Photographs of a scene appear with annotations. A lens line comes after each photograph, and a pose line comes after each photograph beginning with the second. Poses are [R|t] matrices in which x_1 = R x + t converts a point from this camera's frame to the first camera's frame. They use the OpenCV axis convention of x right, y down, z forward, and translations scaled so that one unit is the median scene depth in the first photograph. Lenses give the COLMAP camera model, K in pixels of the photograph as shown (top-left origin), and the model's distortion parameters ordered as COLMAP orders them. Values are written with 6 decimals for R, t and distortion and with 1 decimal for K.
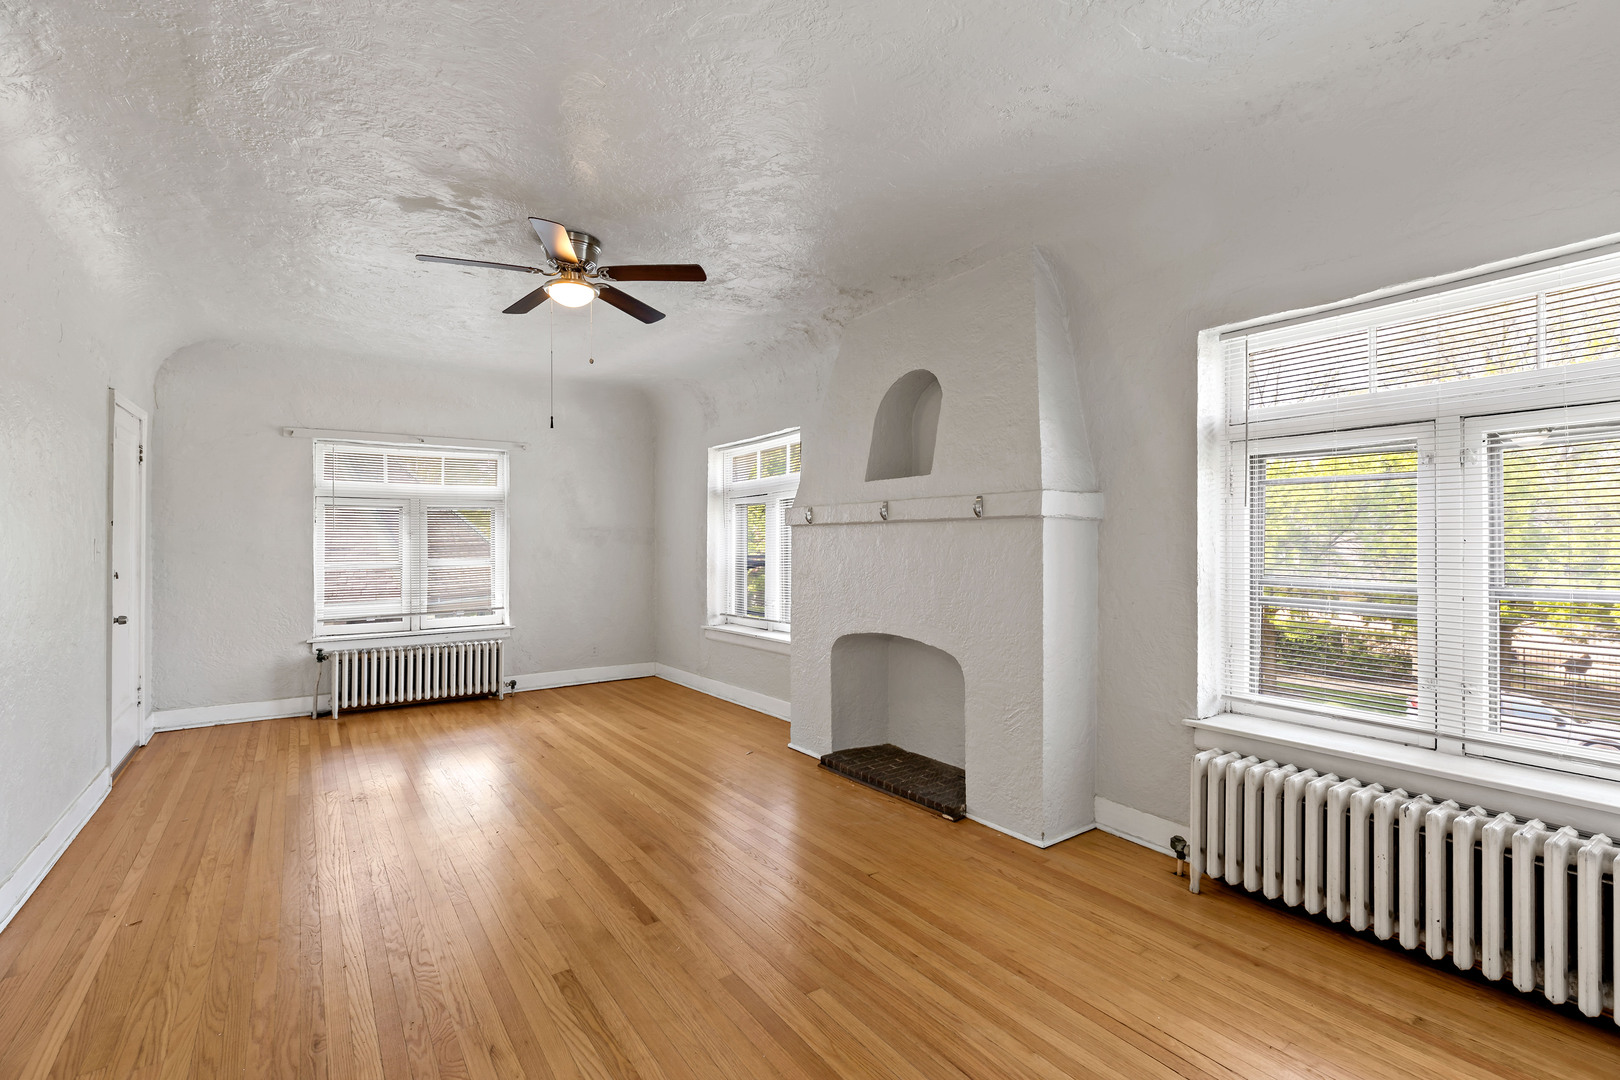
lens RADIAL K [[732.4, 0, 810.0], [0, 732.4, 540.0], [0, 0, 1]] dist [0.004781, 0.000656]
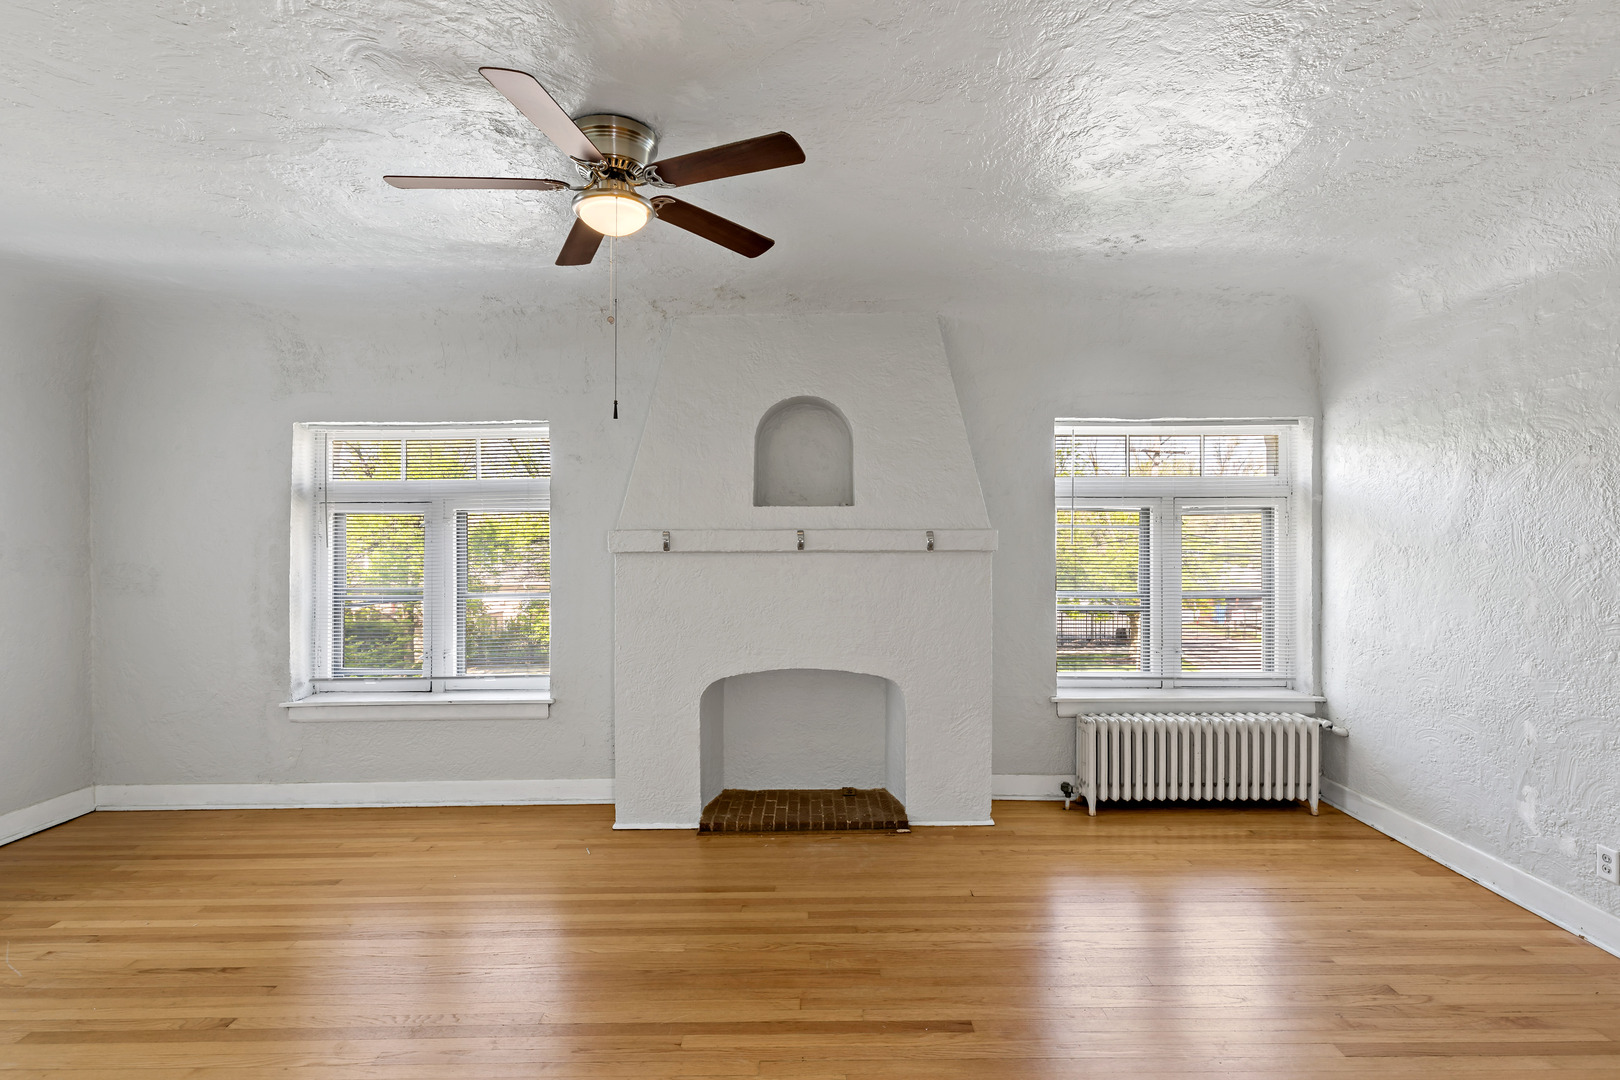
lens RADIAL K [[769.7, 0, 810.0], [0, 769.7, 540.0], [0, 0, 1]] dist [0.001388, 0.000349]
pose [[0.569696, -0.001497, 0.821854, -0.676105], [-0.001917, 0.999993, 0.003150, -0.040822], [-0.821853, -0.003370, 0.569690, 0.394912]]
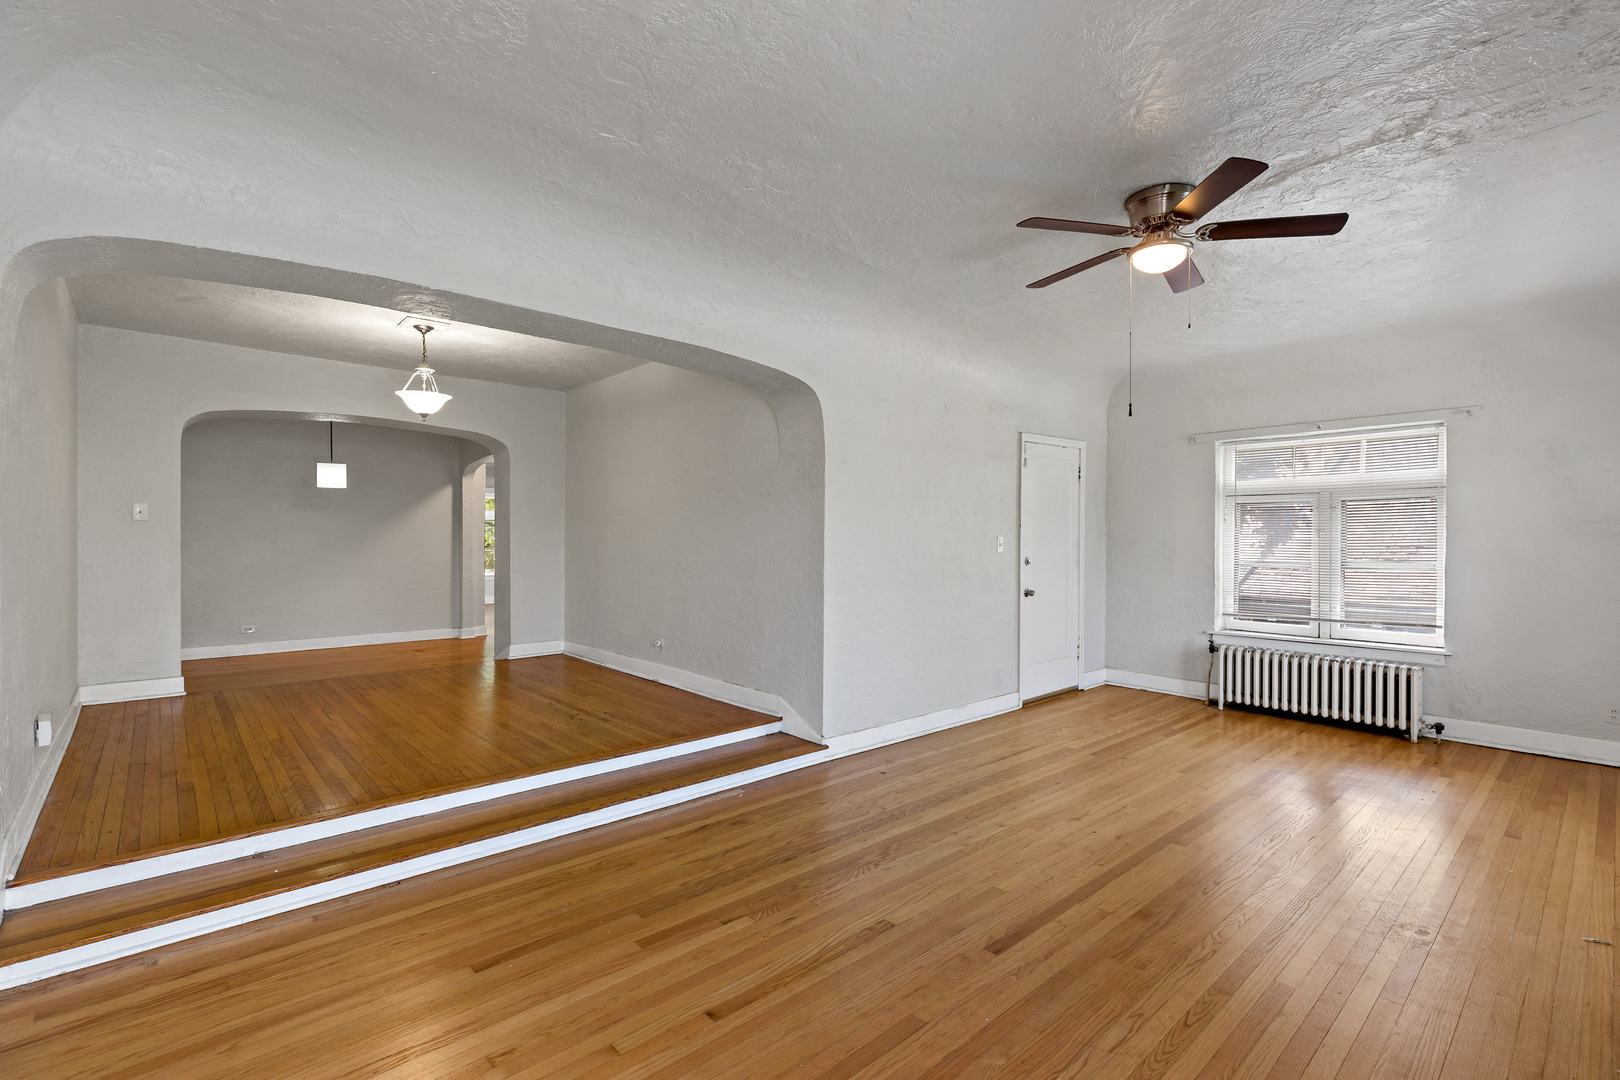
lens RADIAL K [[720.5, 0, 810.0], [0, 720.5, 540.0], [0, 0, 1]] dist [0.006359, 0.000242]
pose [[0.118612, 0.005127, -0.992927, 0.411141], [-0.001192, 0.999987, 0.005021, -0.001842], [0.992940, 0.000588, 0.118617, 0.413069]]
